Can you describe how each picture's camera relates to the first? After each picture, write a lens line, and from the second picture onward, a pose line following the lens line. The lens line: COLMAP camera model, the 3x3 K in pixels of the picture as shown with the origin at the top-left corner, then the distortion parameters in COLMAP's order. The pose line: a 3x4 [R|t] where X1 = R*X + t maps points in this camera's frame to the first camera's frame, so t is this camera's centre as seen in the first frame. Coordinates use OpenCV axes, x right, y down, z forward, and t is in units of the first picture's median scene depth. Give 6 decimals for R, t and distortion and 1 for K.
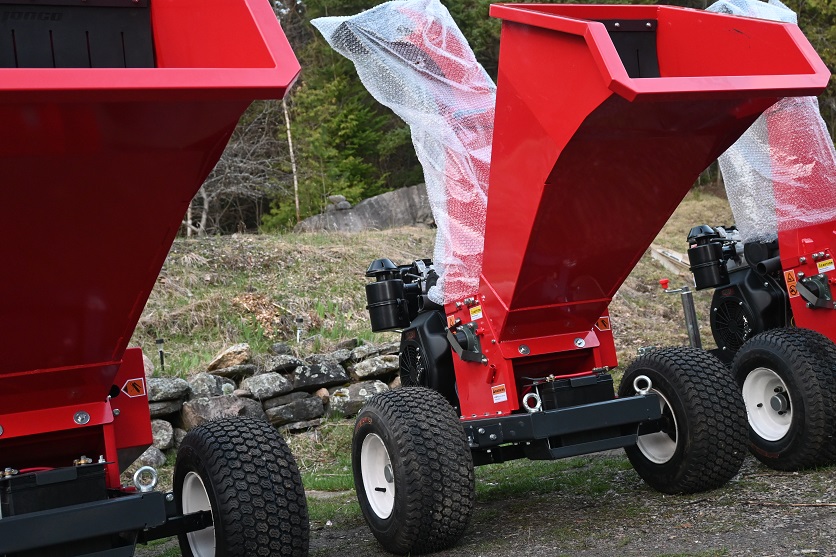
lens RADIAL K [[1103.1, 0, 379.2], [0, 1103.1, 276.2], [0, 0, 1]] dist [-0.077069, 0.162998]
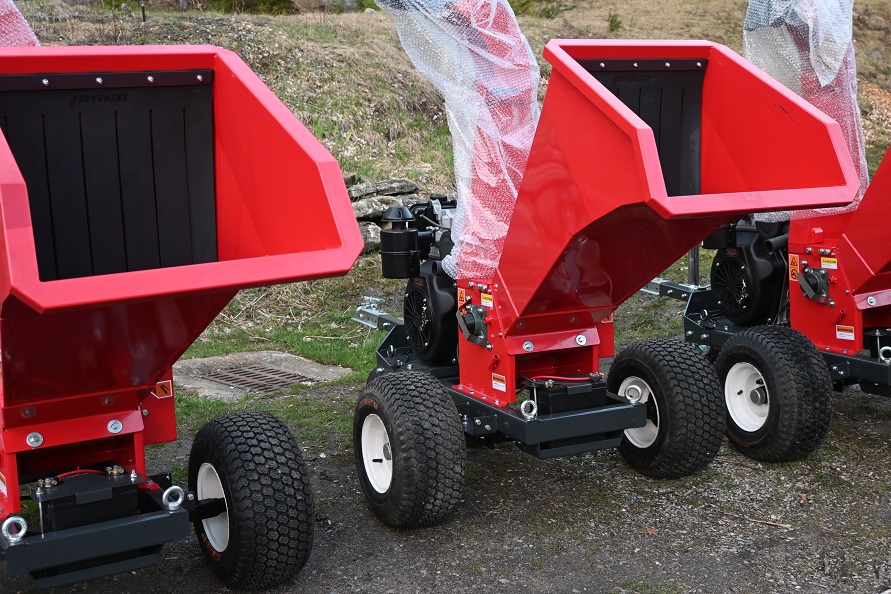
lens RADIAL K [[1175.7, 0, 404.1], [0, 1175.7, 294.6], [0, 0, 1]] dist [-0.077069, 0.162998]
pose [[0.992859, 0.106864, 0.053028, -0.047136], [-0.116719, 0.962075, 0.246555, -0.228829], [-0.024669, -0.250983, 0.967677, -0.062588]]
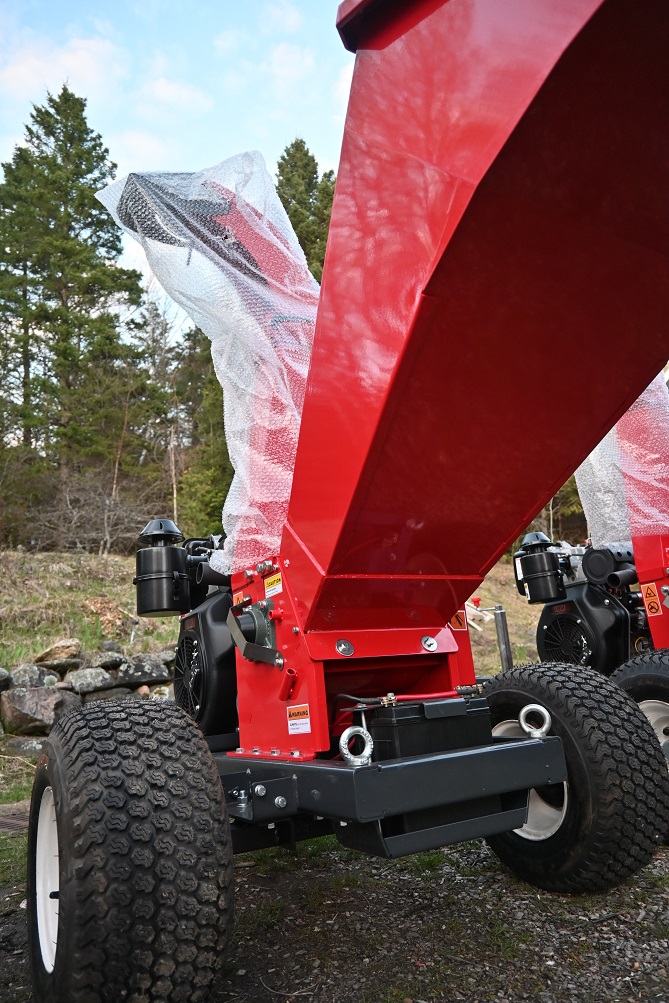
lens RADIAL K [[693.3, 0, 334.5], [0, 693.3, 501.5], [0, 0, 1]] dist [0.002660, -0.004607]
pose [[0.987230, 0.097779, 0.125765, 0.065683], [-0.075929, 0.982841, -0.168102, 0.049056], [-0.140044, 0.156406, 0.977714, 0.577103]]
